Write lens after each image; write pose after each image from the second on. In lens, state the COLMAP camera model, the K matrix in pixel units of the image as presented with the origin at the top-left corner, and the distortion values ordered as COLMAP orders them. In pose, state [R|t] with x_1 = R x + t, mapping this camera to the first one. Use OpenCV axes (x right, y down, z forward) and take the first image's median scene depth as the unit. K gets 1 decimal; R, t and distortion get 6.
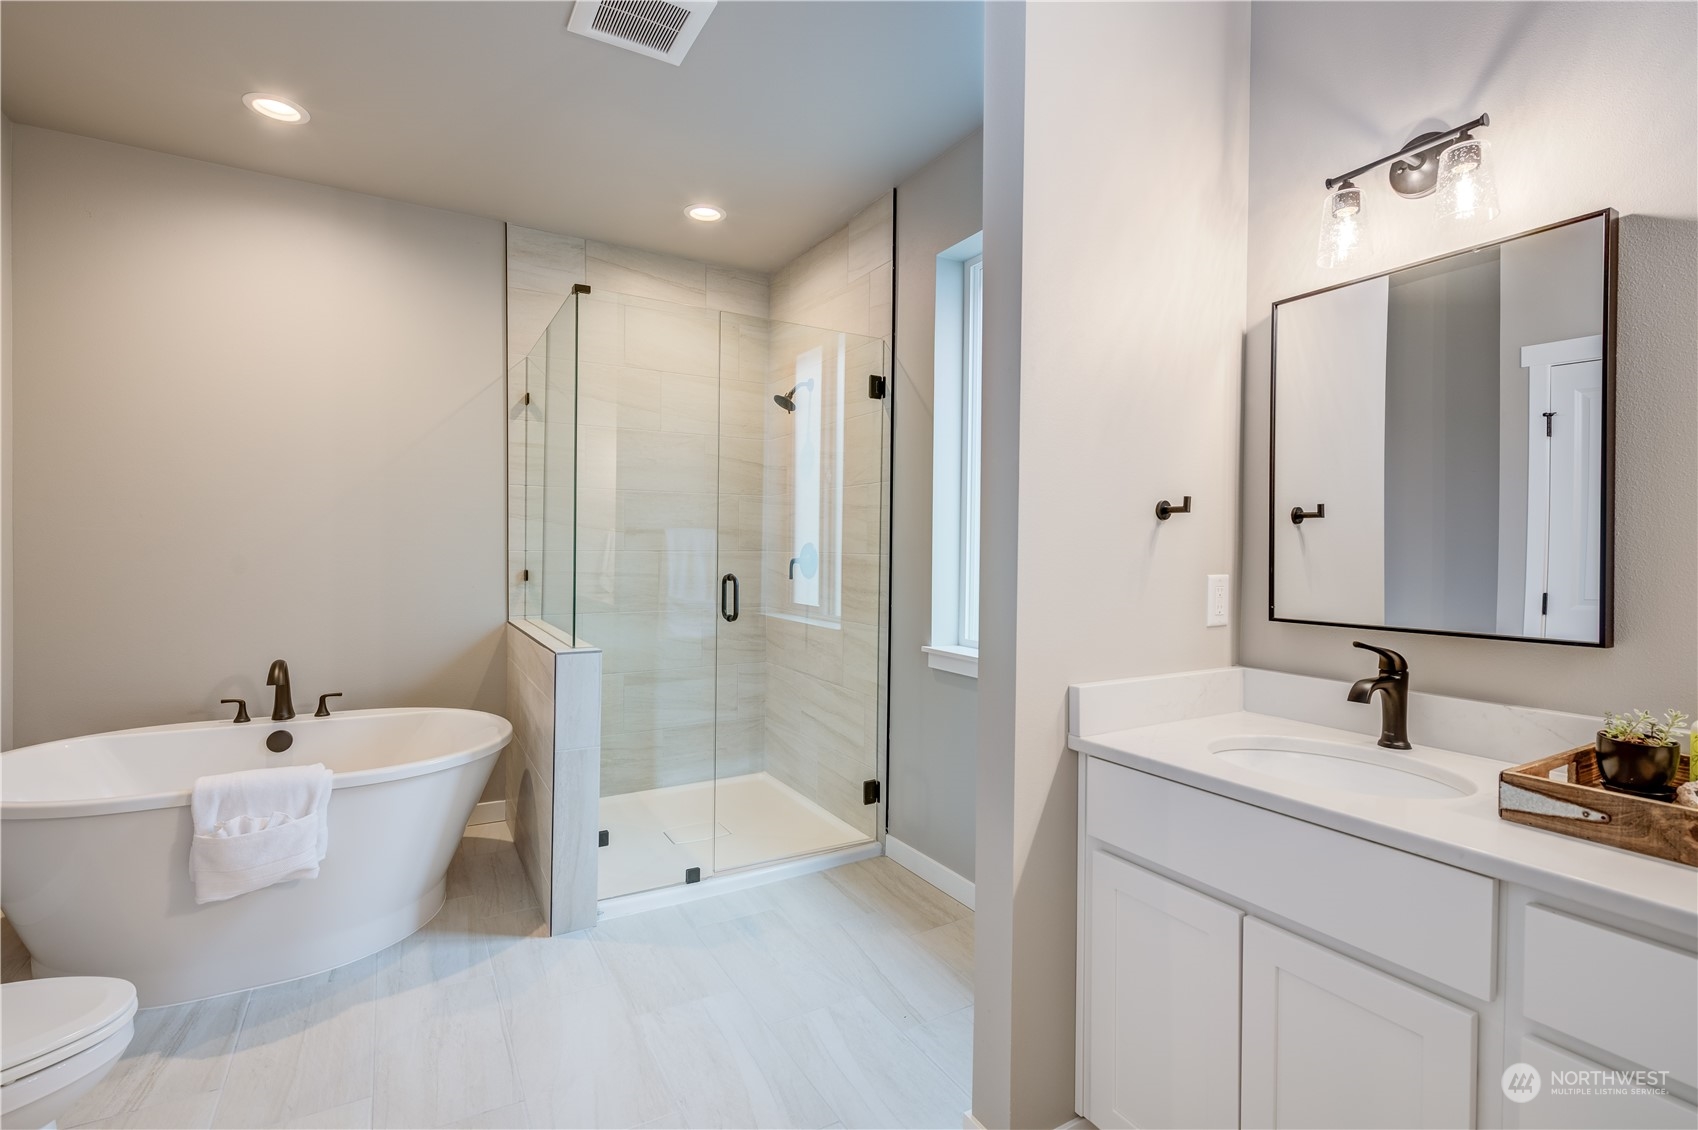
lens RADIAL K [[828.6, 0, 849.2], [0, 828.6, 543.0], [0, 0, 1]] dist [0.001964, 0.003199]
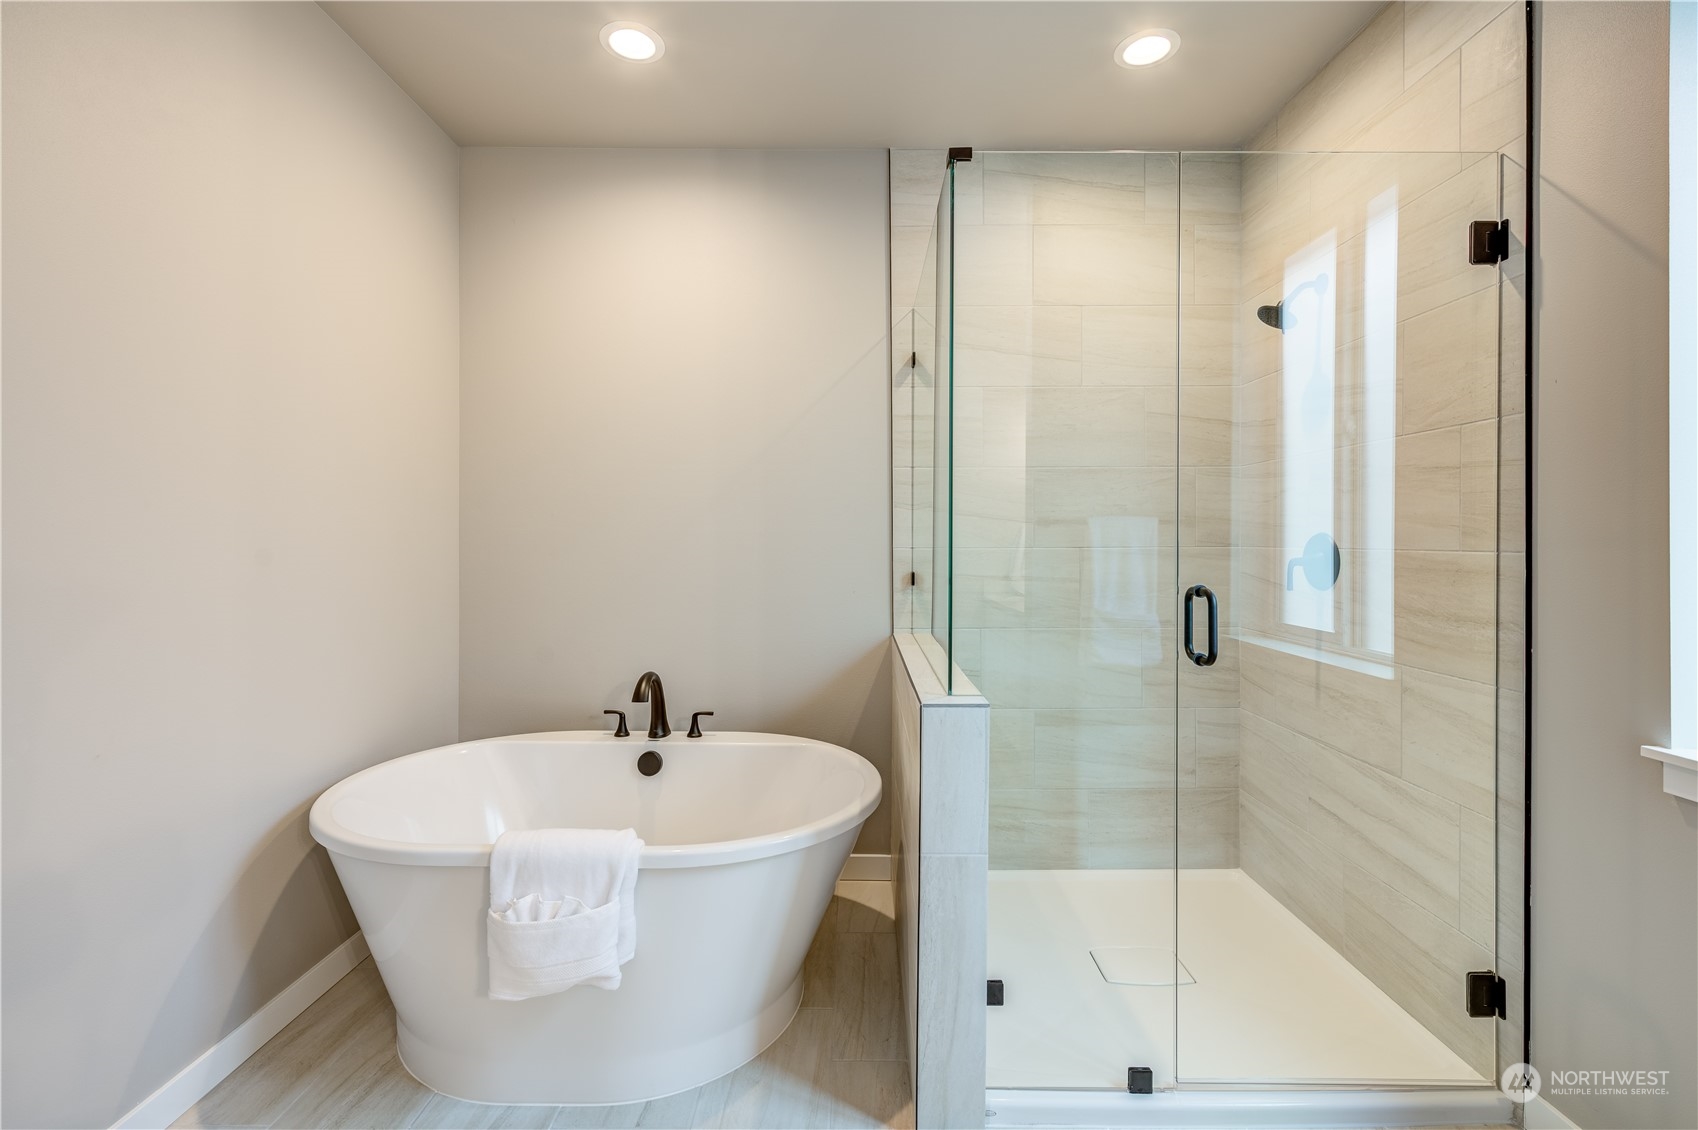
lens RADIAL K [[828.6, 0, 840.2], [0, 828.6, 552.4], [0, 0, 1]] dist [0.001964, 0.003199]
pose [[0.873046, -0.002224, -0.487632, -0.081599], [0.010395, 0.999847, 0.014052, 0.002092], [0.487526, -0.017337, 0.872936, 0.362857]]
